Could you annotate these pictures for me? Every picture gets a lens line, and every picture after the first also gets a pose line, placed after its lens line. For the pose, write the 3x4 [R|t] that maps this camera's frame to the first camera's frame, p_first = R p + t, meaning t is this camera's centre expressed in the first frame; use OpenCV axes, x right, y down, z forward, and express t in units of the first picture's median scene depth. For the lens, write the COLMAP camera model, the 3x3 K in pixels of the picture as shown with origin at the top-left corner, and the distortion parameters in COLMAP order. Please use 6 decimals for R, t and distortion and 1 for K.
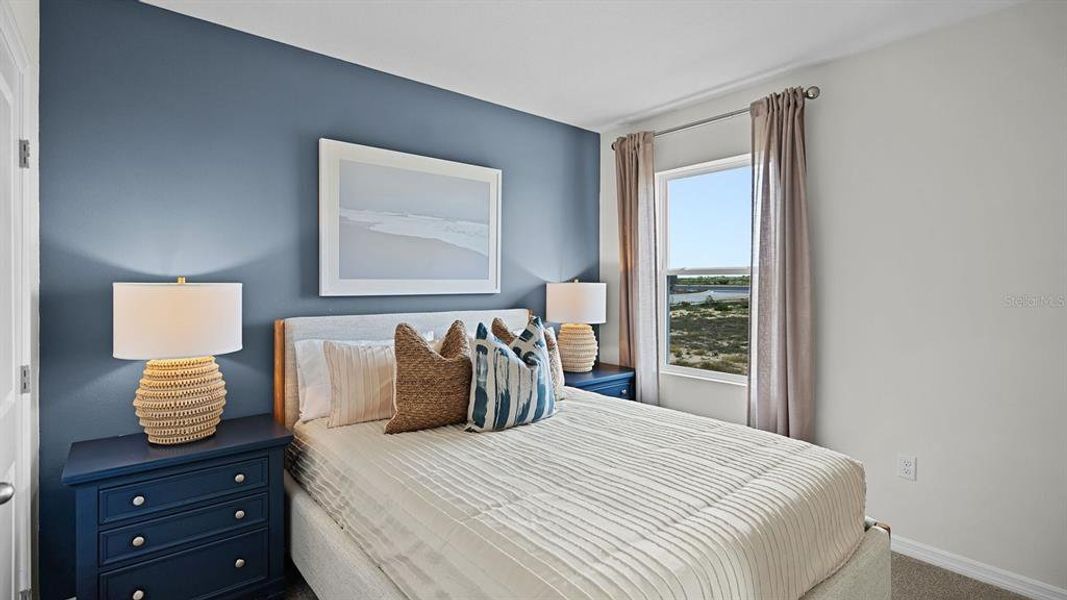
lens RADIAL K [[501.7, 0, 535.6], [0, 501.7, 259.4], [0, 0, 1]] dist [0.000188, 0.000155]
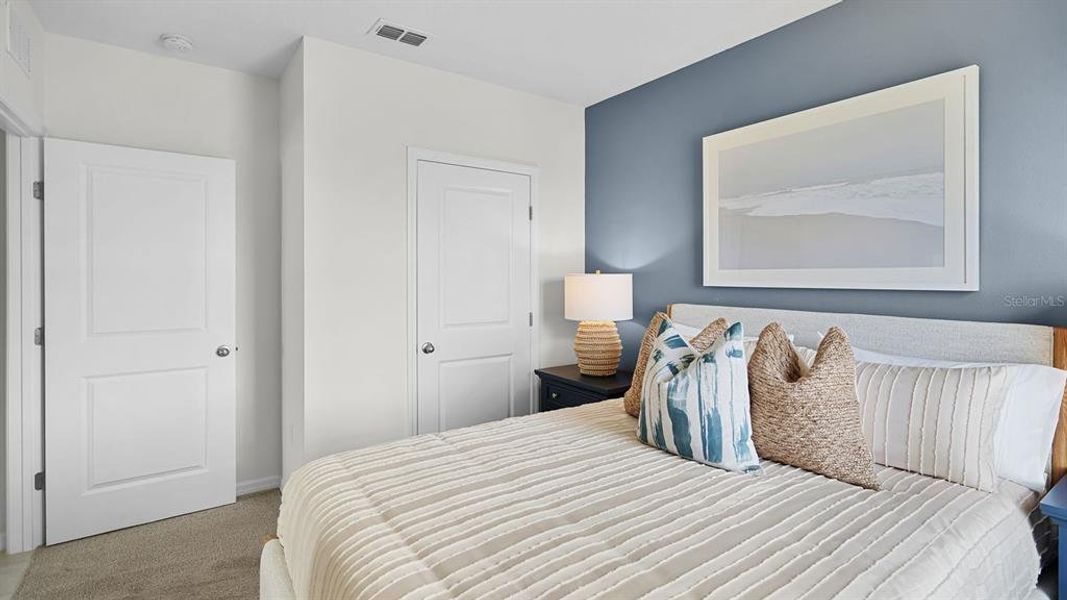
lens RADIAL K [[498.3, 0, 536.8], [0, 498.3, 269.3], [0, 0, 1]] dist [-0.001846, -0.000072]
pose [[-0.080827, -0.008868, -0.996689, 0.658733], [0.051382, 0.998594, -0.013052, 0.033085], [0.995403, -0.052267, -0.080258, 0.728603]]
